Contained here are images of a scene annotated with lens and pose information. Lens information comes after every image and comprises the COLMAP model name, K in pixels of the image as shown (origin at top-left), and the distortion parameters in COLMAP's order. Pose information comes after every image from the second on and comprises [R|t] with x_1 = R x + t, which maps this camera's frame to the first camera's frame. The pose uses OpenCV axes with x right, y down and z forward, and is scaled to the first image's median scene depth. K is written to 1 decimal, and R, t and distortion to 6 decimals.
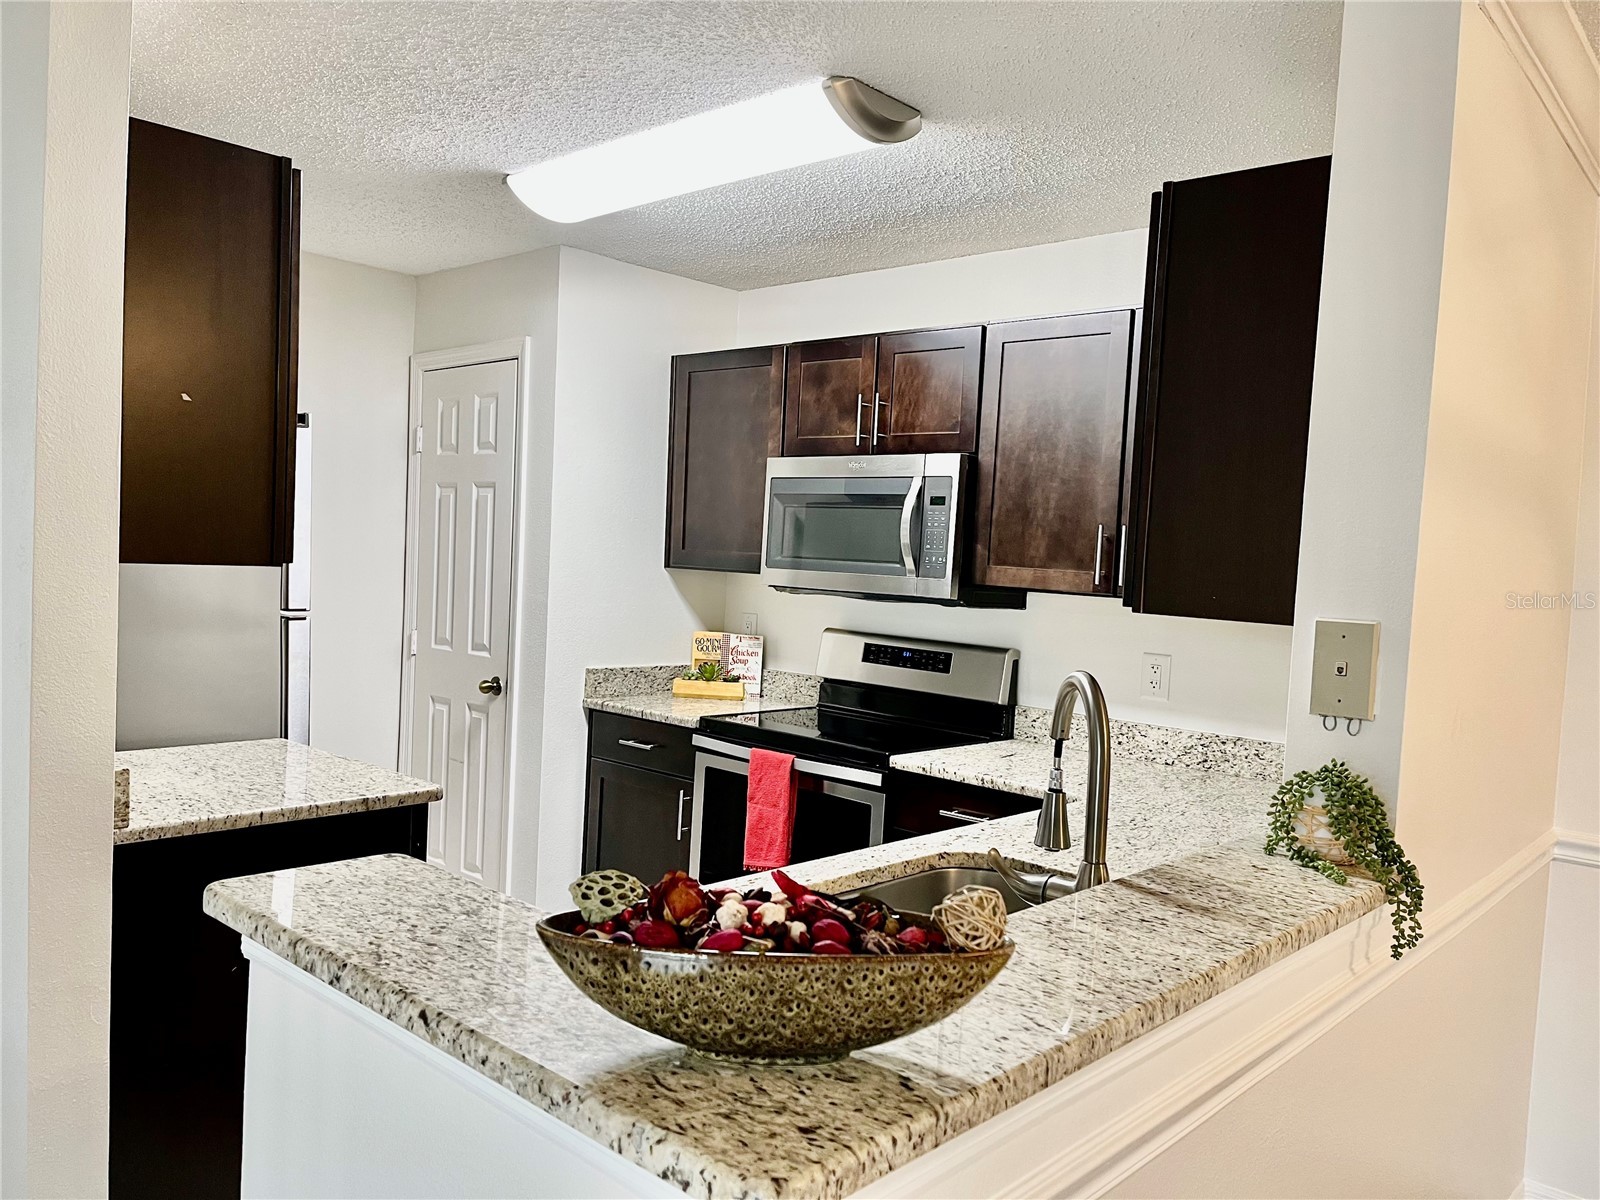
lens RADIAL K [[1209.2, 0, 800.0], [0, 1209.2, 600.0], [0, 0, 1]] dist [0.070298, -0.102031]
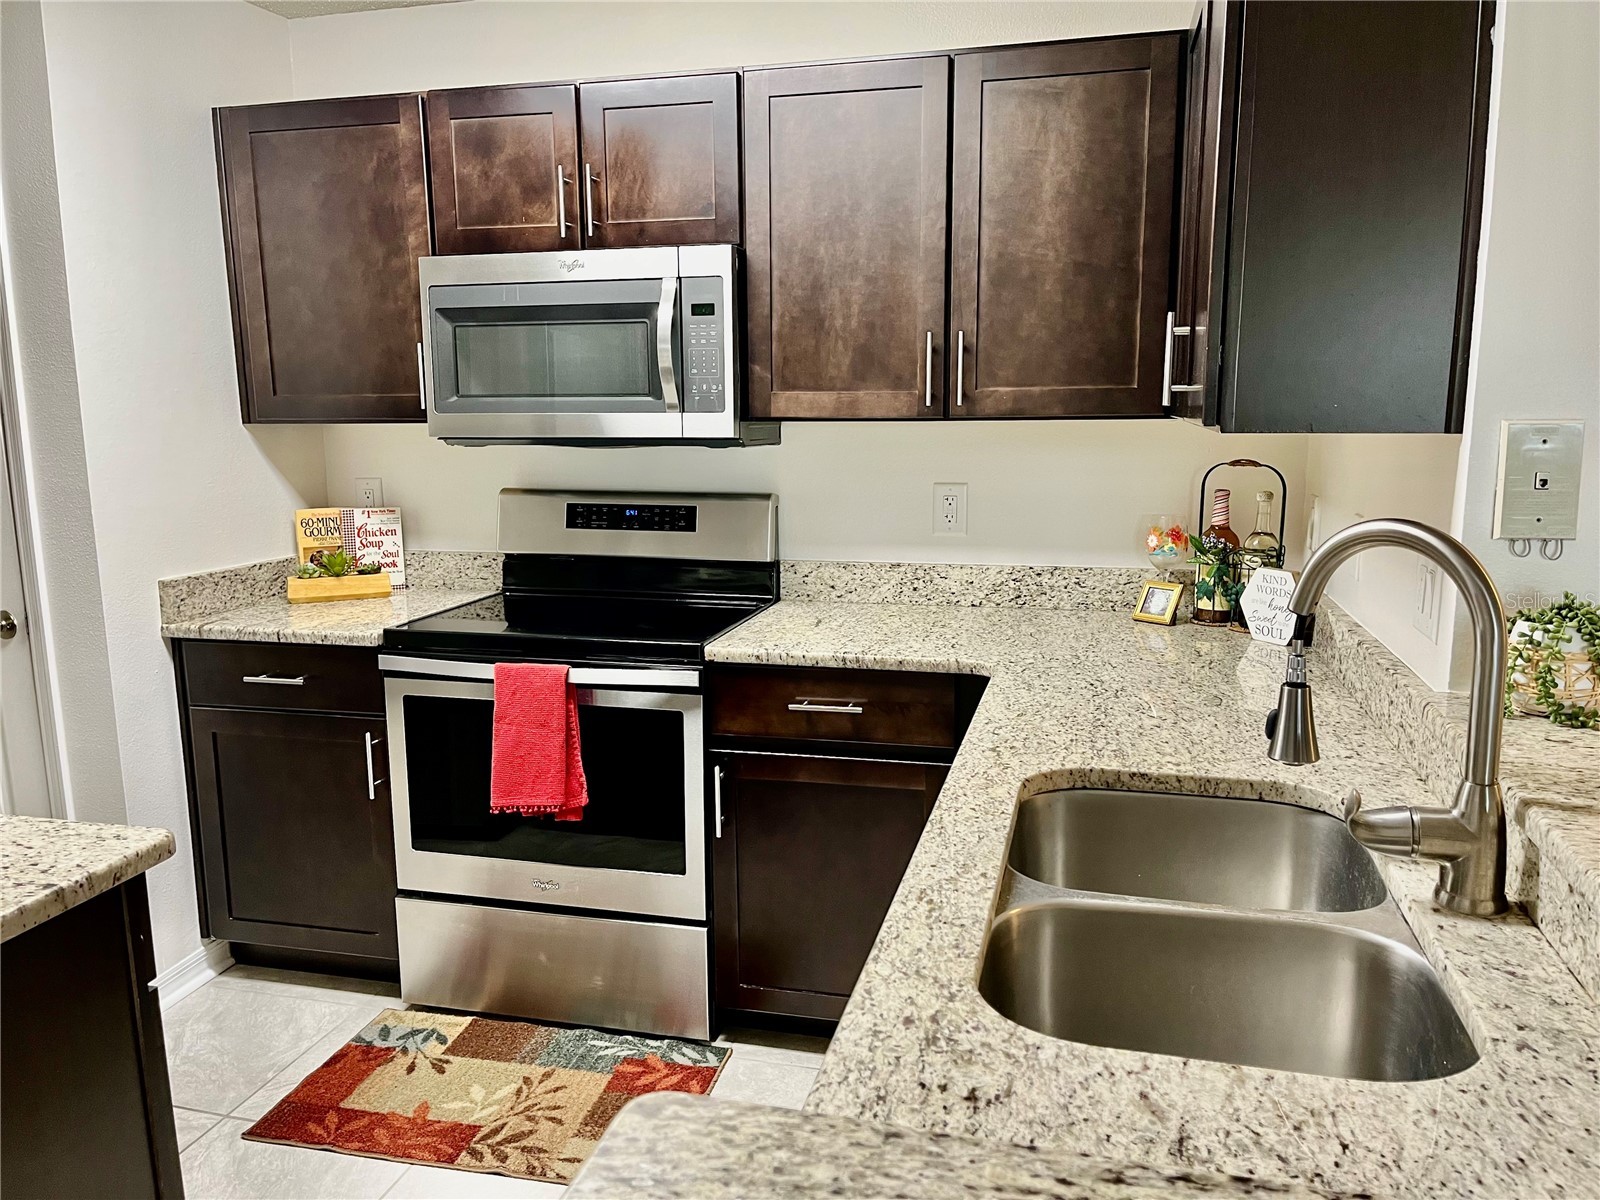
lens RADIAL K [[1212.7, 0, 800.0], [0, 1212.7, 600.0], [0, 0, 1]] dist [0.054908, -0.110848]
pose [[0.877544, -0.136333, 0.459706, -0.197387], [0.072159, 0.985358, 0.154476, -0.014171], [-0.474035, -0.102387, 0.874533, 0.259512]]
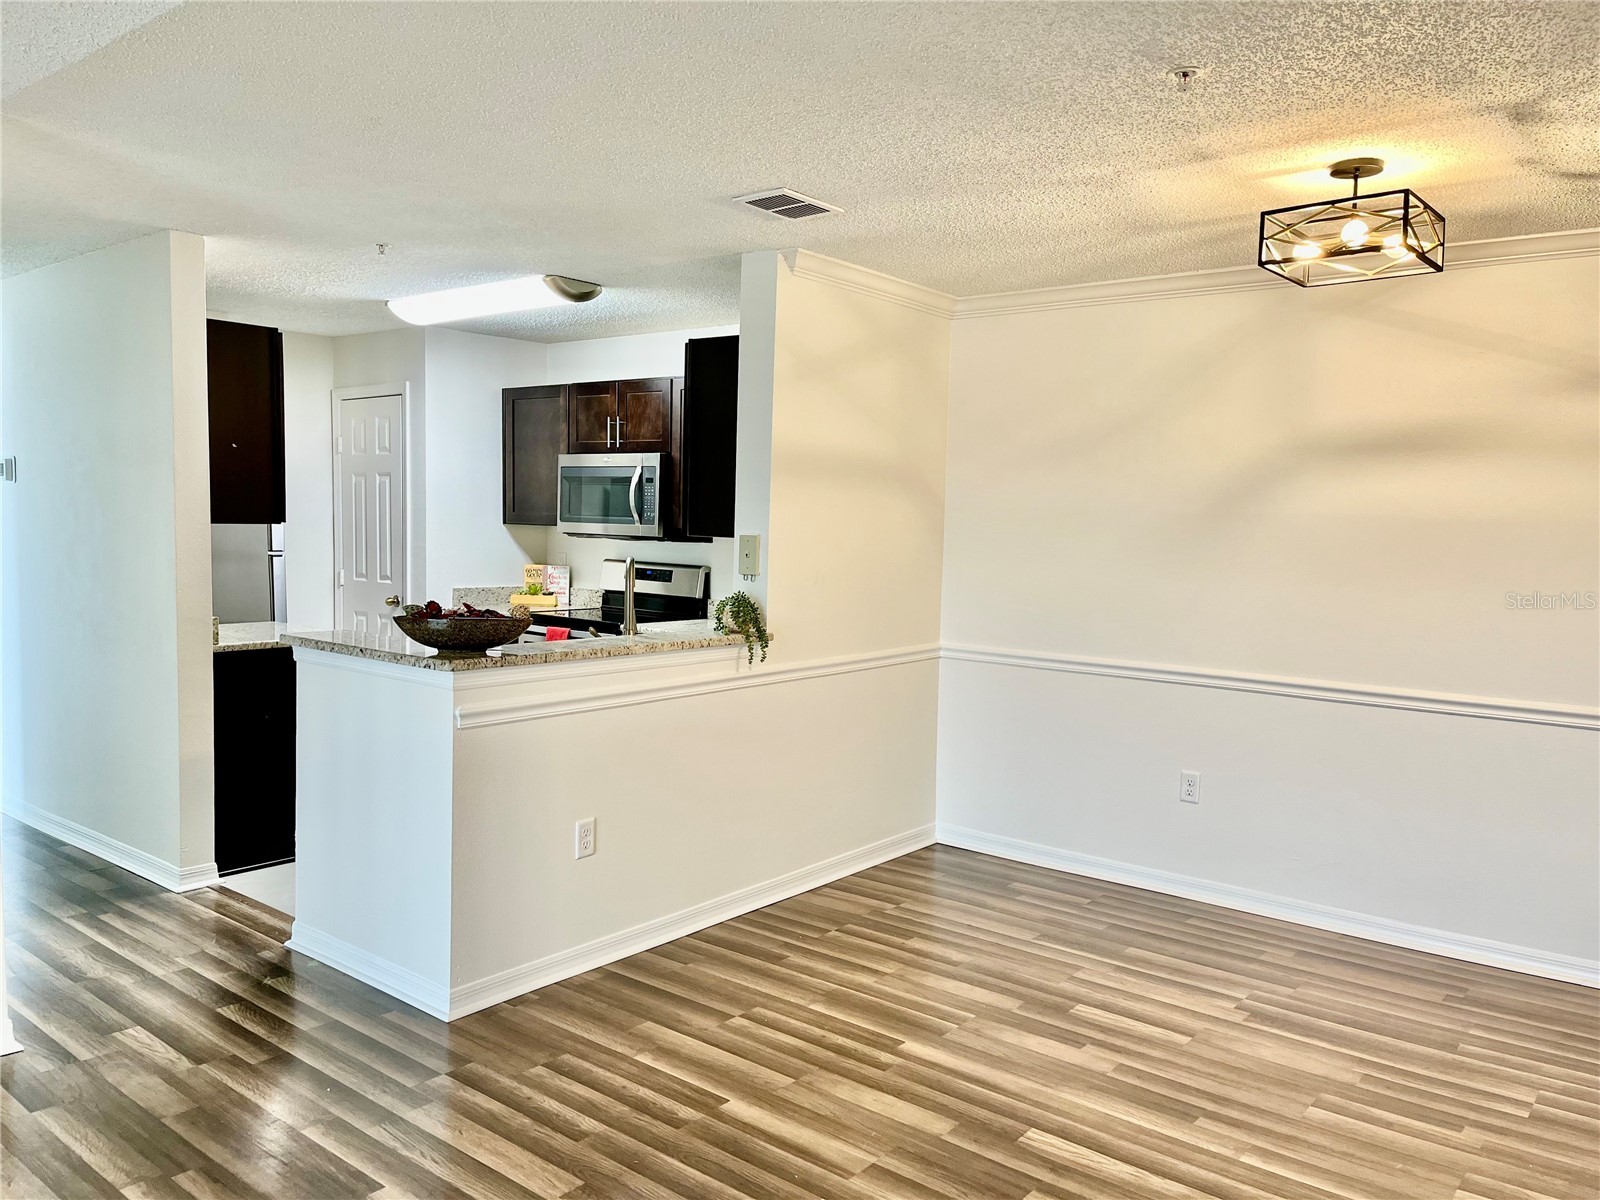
lens RADIAL K [[1209.2, 0, 800.0], [0, 1209.2, 600.0], [0, 0, 1]] dist [0.070298, -0.102031]
pose [[0.997644, -0.030947, 0.061220, 0.202775], [0.028933, 0.999020, 0.033509, 0.035148], [-0.062197, -0.031659, 0.997562, -0.703033]]
